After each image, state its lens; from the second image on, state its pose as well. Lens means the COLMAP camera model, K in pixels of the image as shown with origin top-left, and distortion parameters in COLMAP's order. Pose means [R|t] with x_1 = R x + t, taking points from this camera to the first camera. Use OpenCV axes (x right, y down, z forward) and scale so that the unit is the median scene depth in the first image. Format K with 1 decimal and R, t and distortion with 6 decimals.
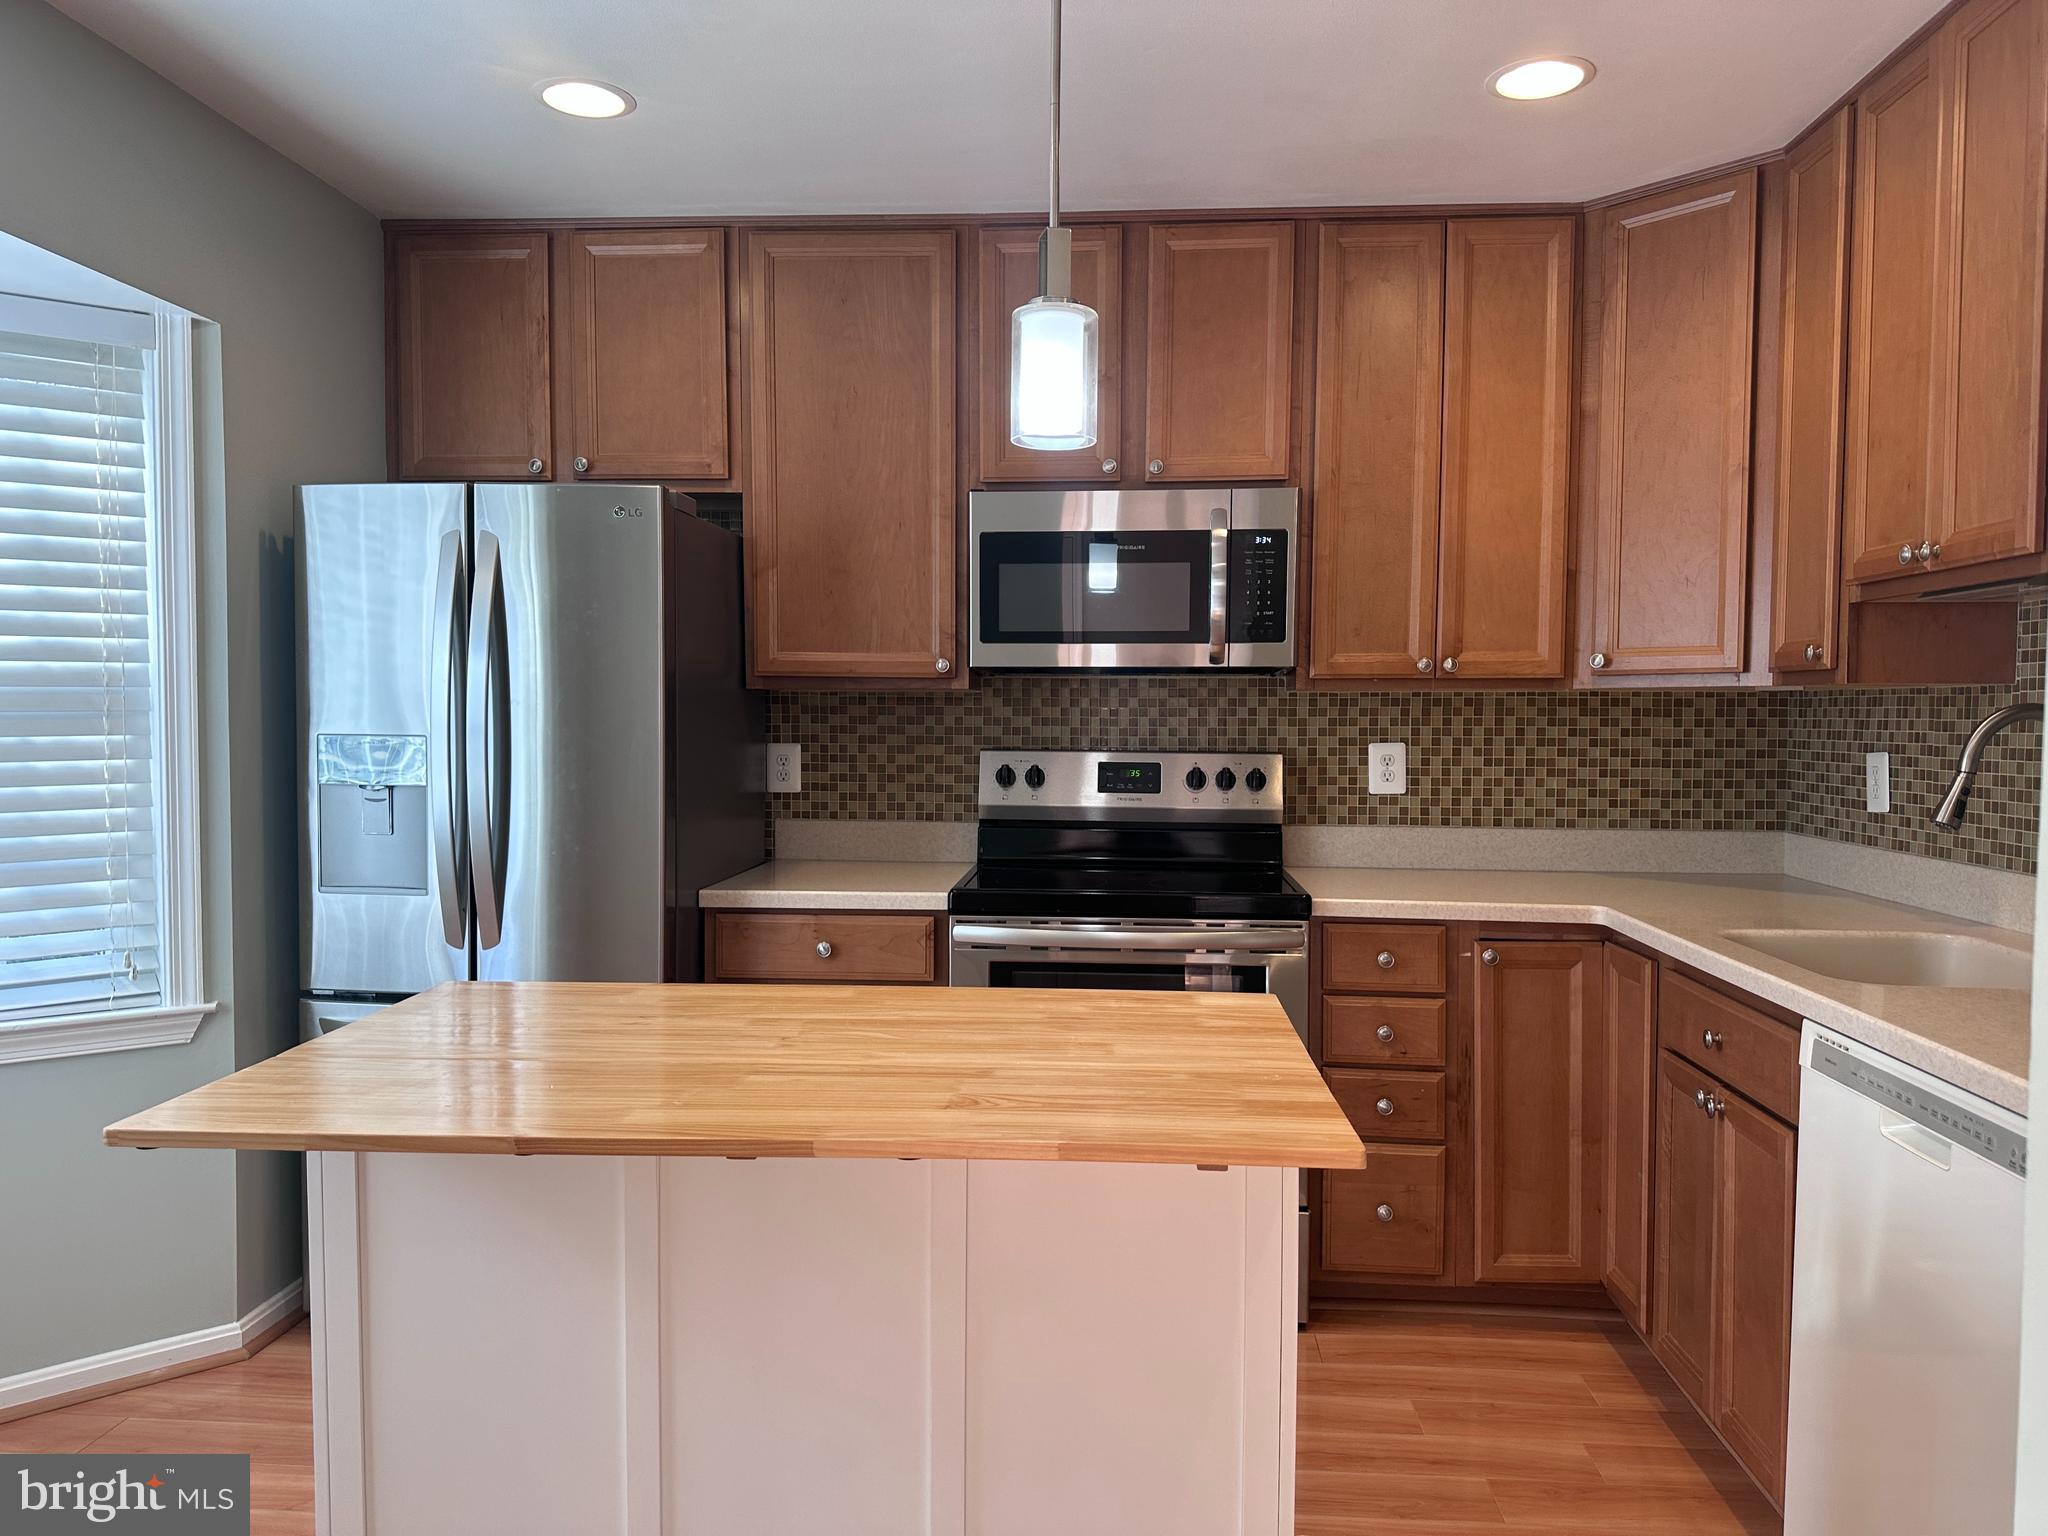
lens RADIAL K [[1439.6, 0, 1029.3], [0, 1439.6, 781.7], [0, 0, 1]] dist [0.084888, -0.106257]
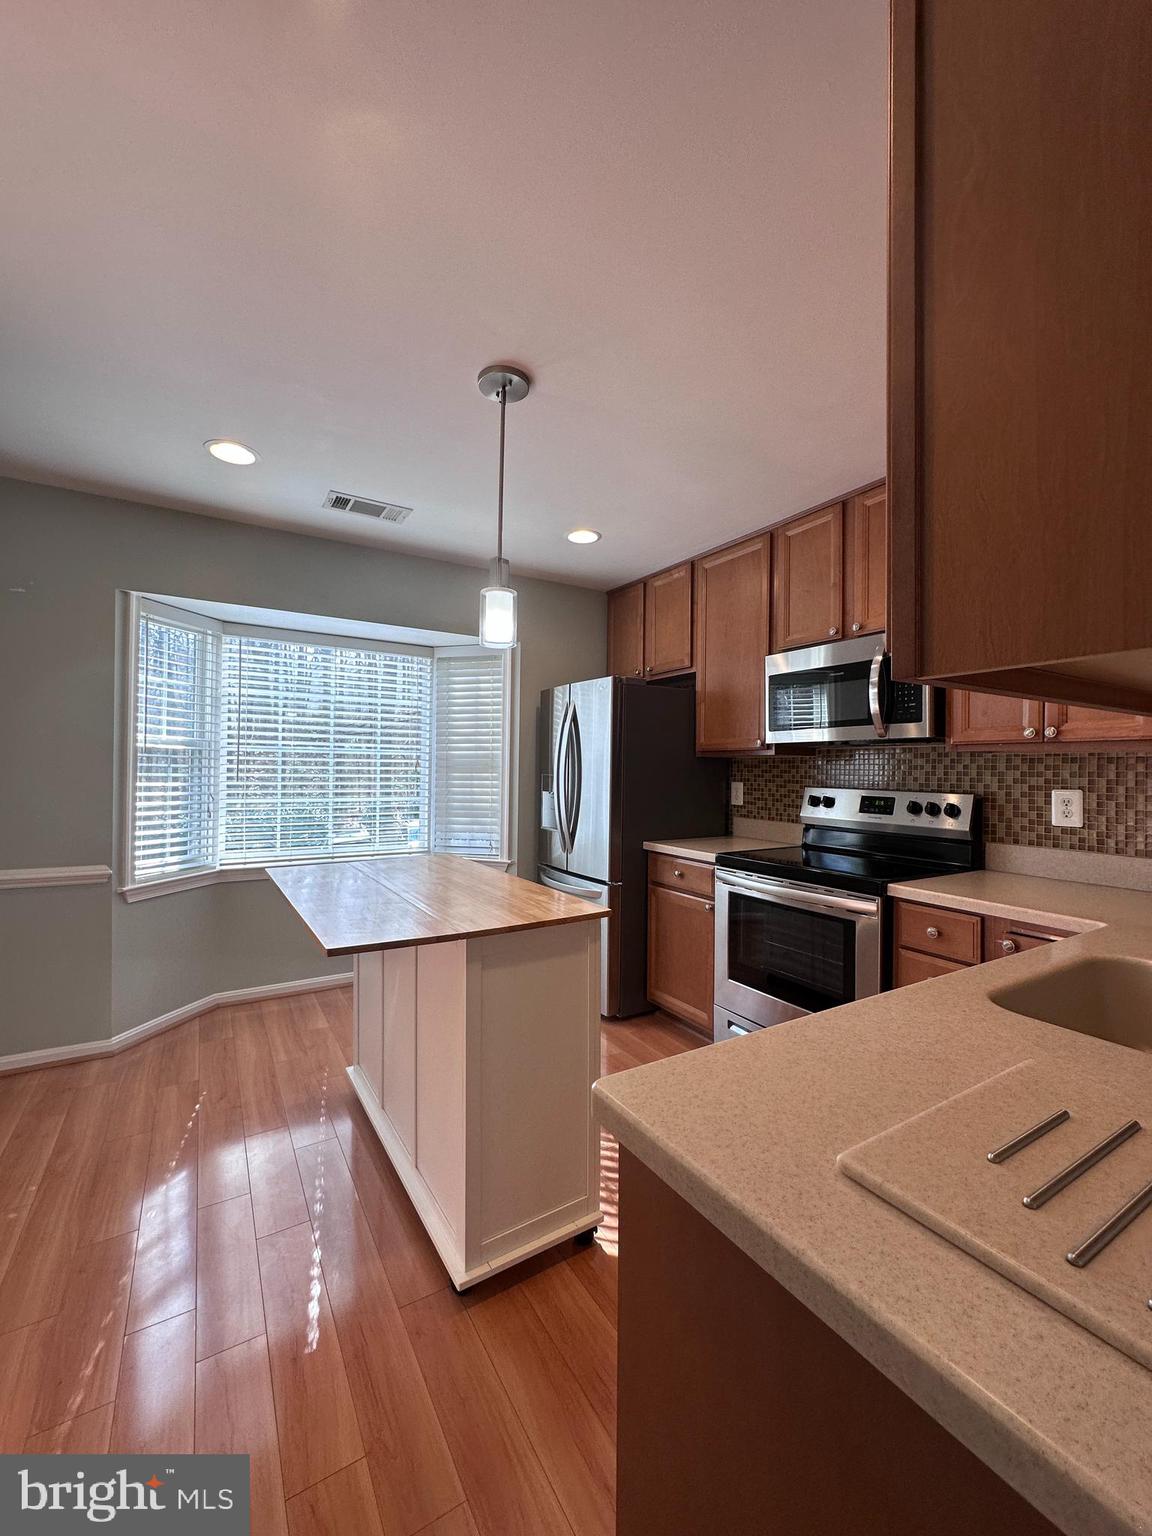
lens RADIAL K [[615.5, 0, 572.1], [0, 615.5, 766.4], [0, 0, 1]] dist [-0.002304, 0.001038]
pose [[0.583227, -0.001729, -0.812308, 0.493849], [-0.048395, 0.998147, -0.036872, -0.004855], [0.810867, 0.060817, 0.582062, 0.294457]]
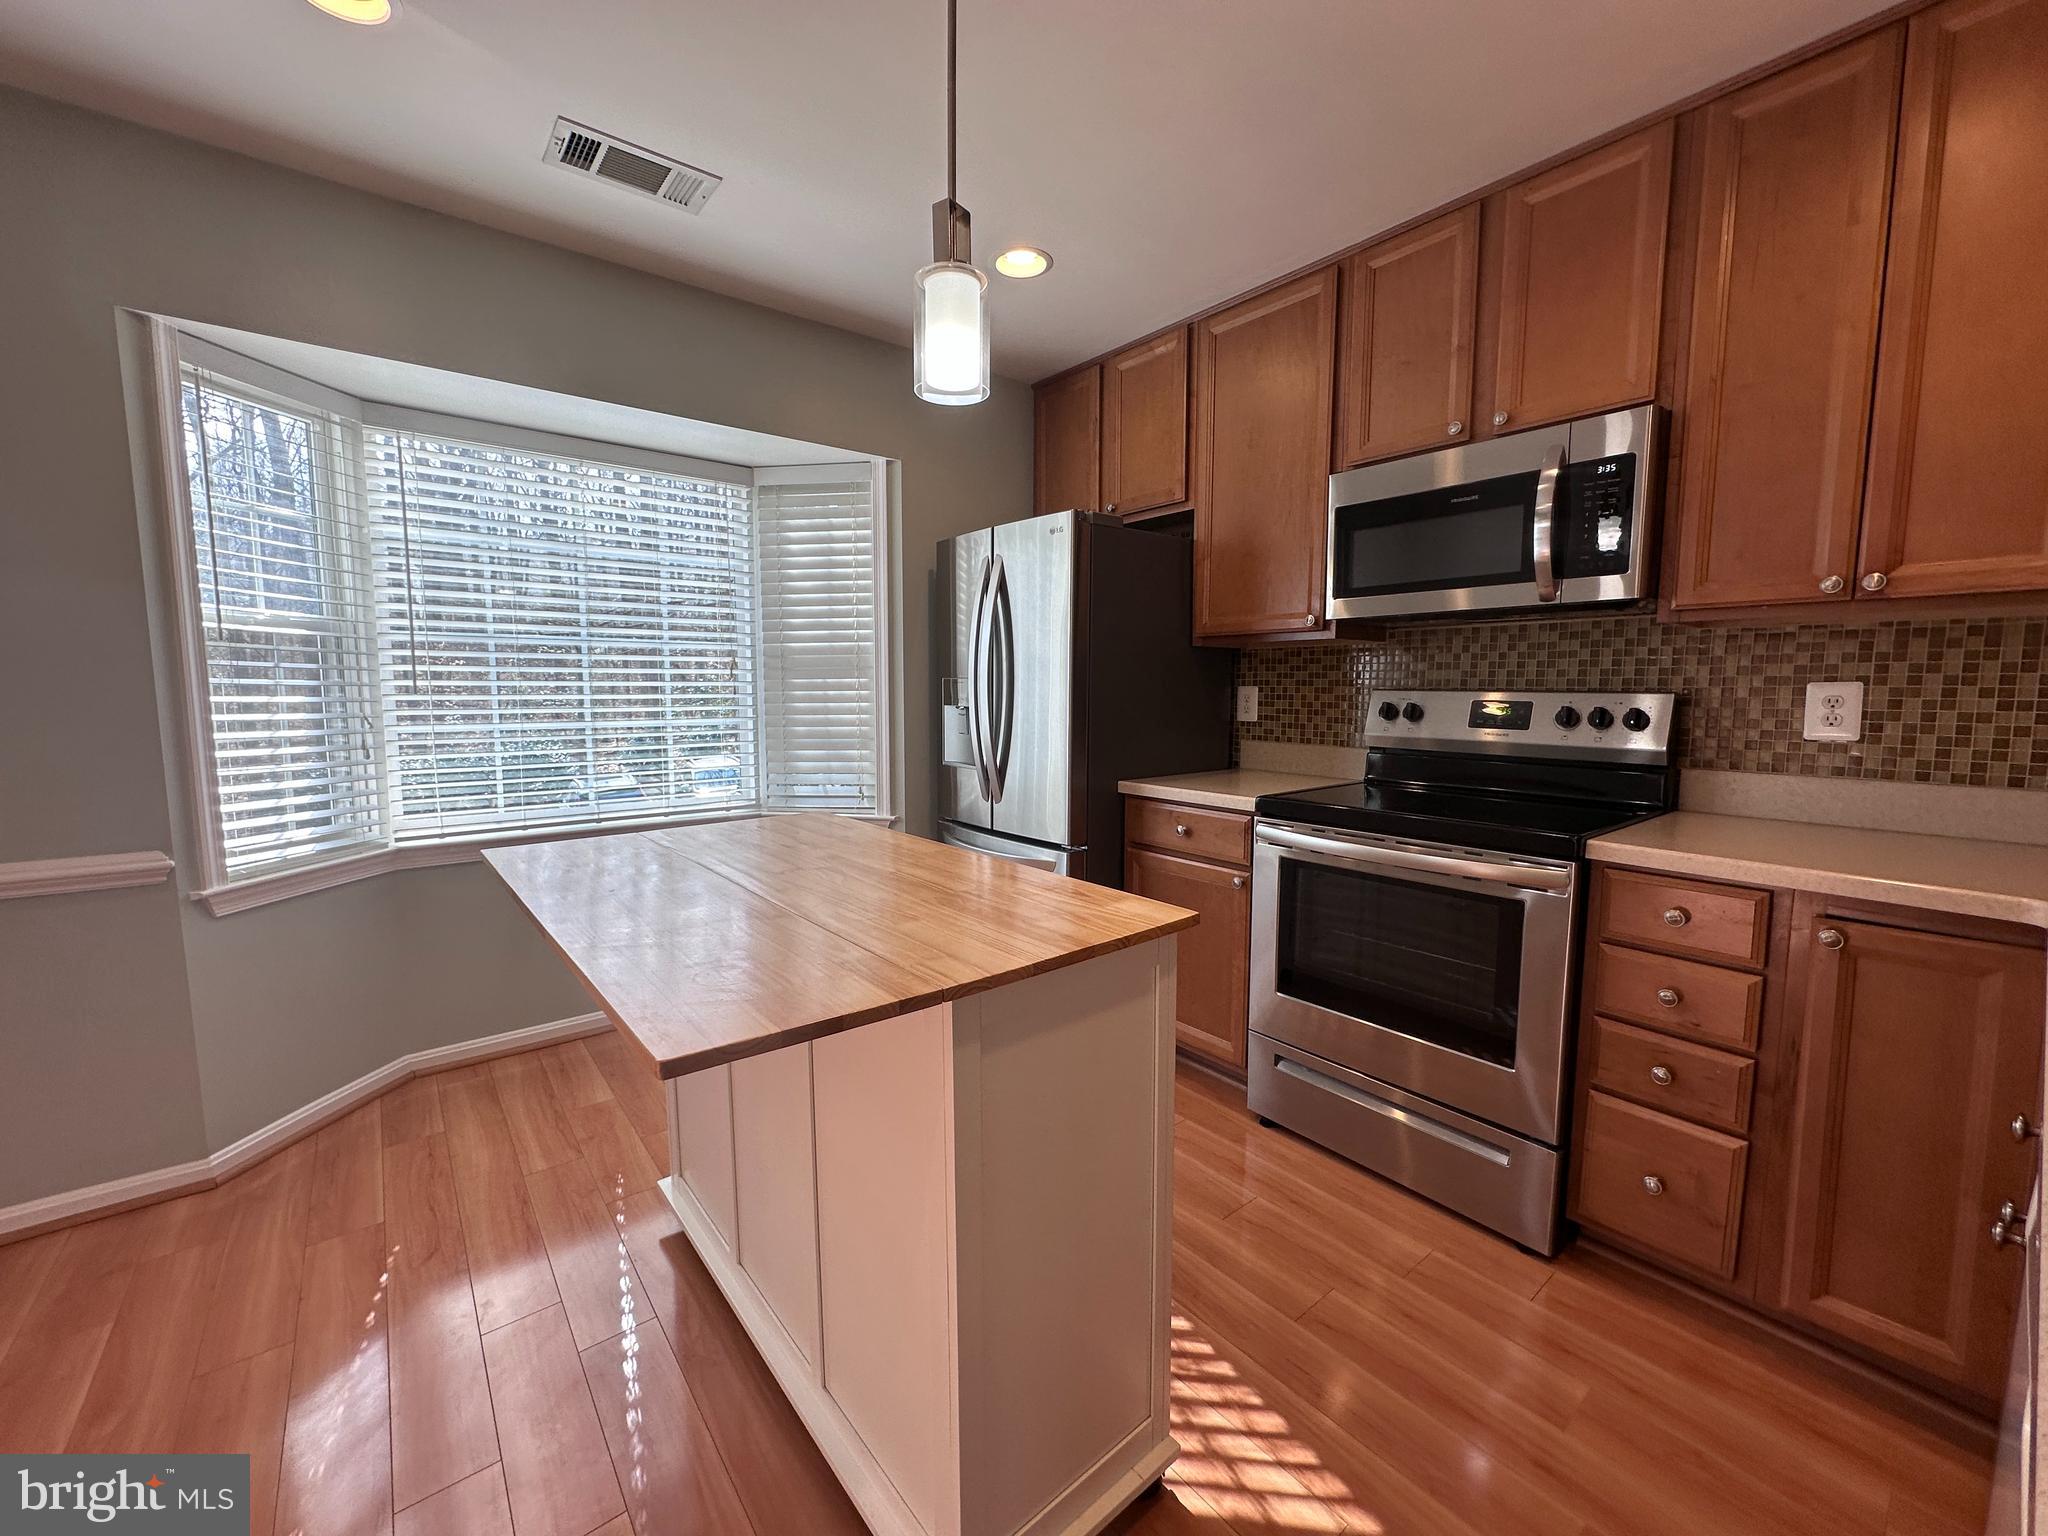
lens RADIAL K [[820.6, 0, 1018.2], [0, 820.6, 767.0], [0, 0, 1]] dist [-0.002304, 0.001038]
pose [[0.681276, 0.067942, -0.728867, 0.302474], [-0.032477, 0.997508, 0.062627, 0.010346], [0.731306, -0.018995, 0.681785, 0.325705]]
